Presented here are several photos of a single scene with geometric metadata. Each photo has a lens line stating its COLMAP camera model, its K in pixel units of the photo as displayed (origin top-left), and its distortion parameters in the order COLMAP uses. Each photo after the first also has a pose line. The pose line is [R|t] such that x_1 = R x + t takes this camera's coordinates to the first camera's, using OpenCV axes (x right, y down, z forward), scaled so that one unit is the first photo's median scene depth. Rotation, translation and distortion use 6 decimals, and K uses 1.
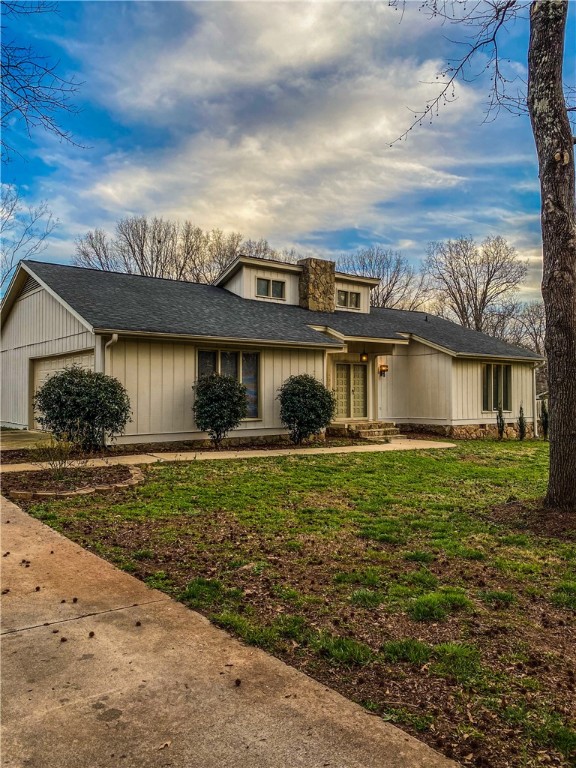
lens RADIAL K [[587.0, 0, 289.9], [0, 587.0, 386.3], [0, 0, 1]] dist [-0.043529, 0.007135]
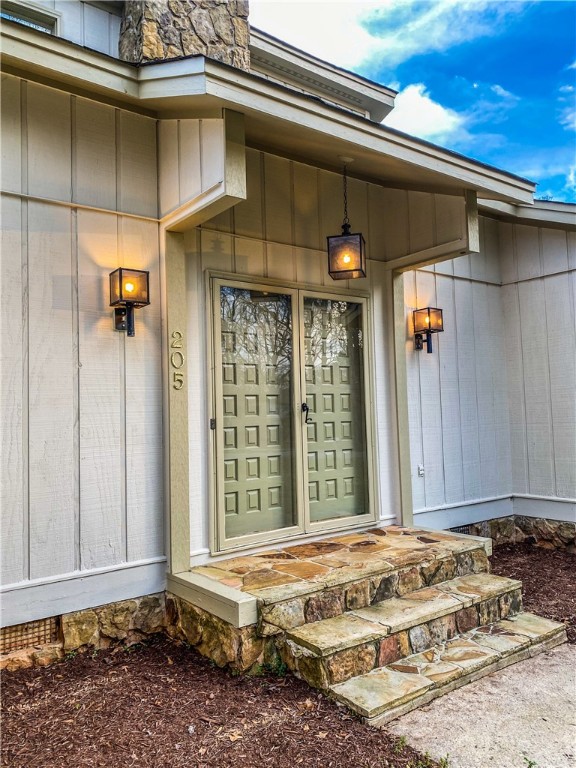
lens RADIAL K [[598.4, 0, 286.5], [0, 598.4, 383.2], [0, 0, 1]] dist [0.000324, -0.000257]
pose [[0.999659, -0.023687, 0.010998, 0.094121], [0.024166, 0.998663, -0.045706, 0.008299], [-0.009901, 0.045956, 0.998894, 0.737552]]
